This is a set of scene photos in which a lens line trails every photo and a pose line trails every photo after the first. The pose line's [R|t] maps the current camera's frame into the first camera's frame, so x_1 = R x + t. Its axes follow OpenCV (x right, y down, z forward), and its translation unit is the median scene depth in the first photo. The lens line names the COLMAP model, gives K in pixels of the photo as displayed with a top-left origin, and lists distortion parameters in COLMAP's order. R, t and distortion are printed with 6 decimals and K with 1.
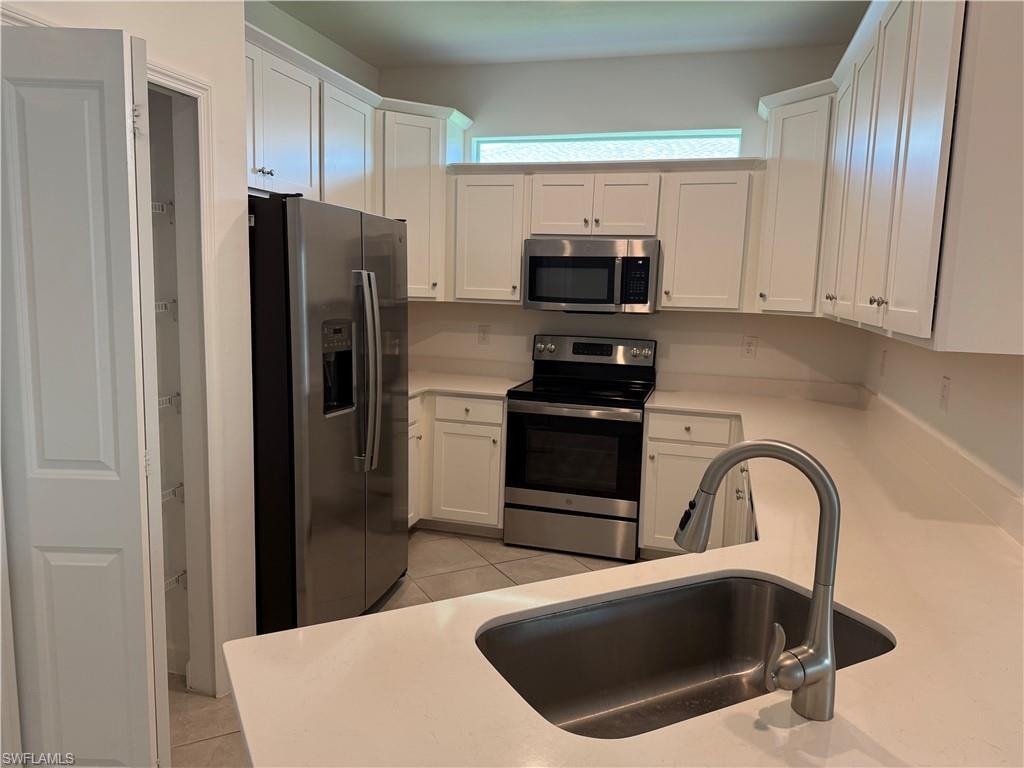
lens RADIAL K [[717.4, 0, 512.0], [0, 717.4, 384.0], [0, 0, 1]] dist [0.153183, -0.312792]
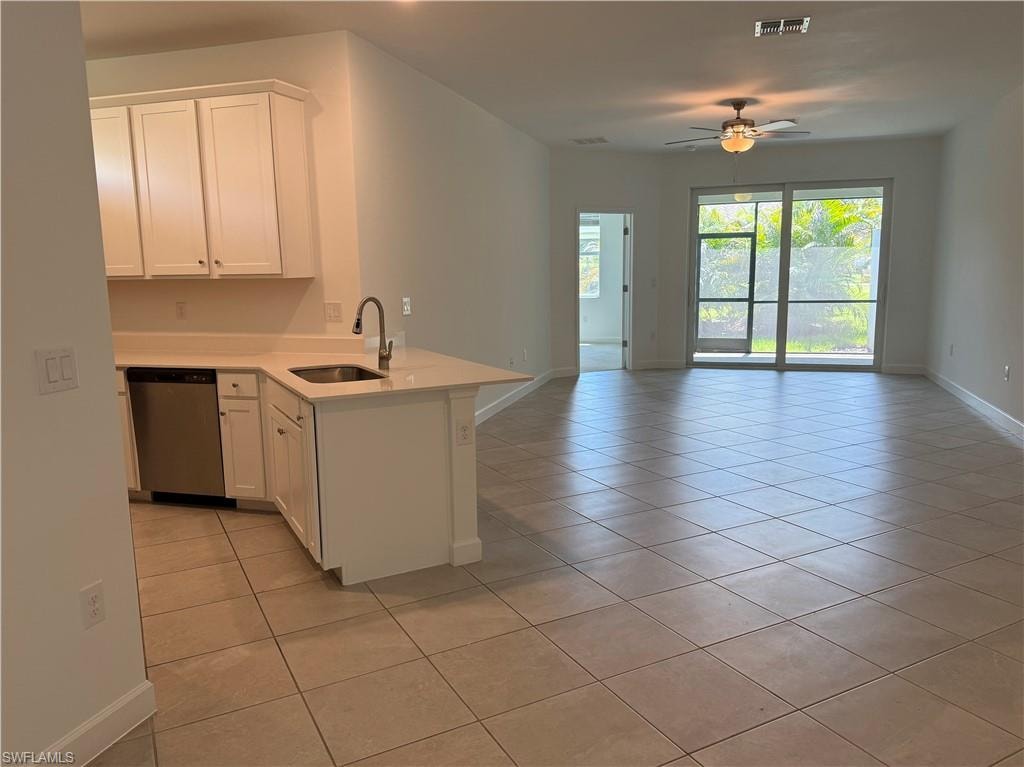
lens RADIAL K [[745.5, 0, 514.5], [0, 745.5, 380.2], [0, 0, 1]] dist [0.126806, -0.220876]
pose [[0.013346, -0.181748, 0.983255, -0.896047], [0.158586, 0.971281, 0.177383, -0.016359], [-0.987255, 0.153563, 0.041785, 0.055992]]
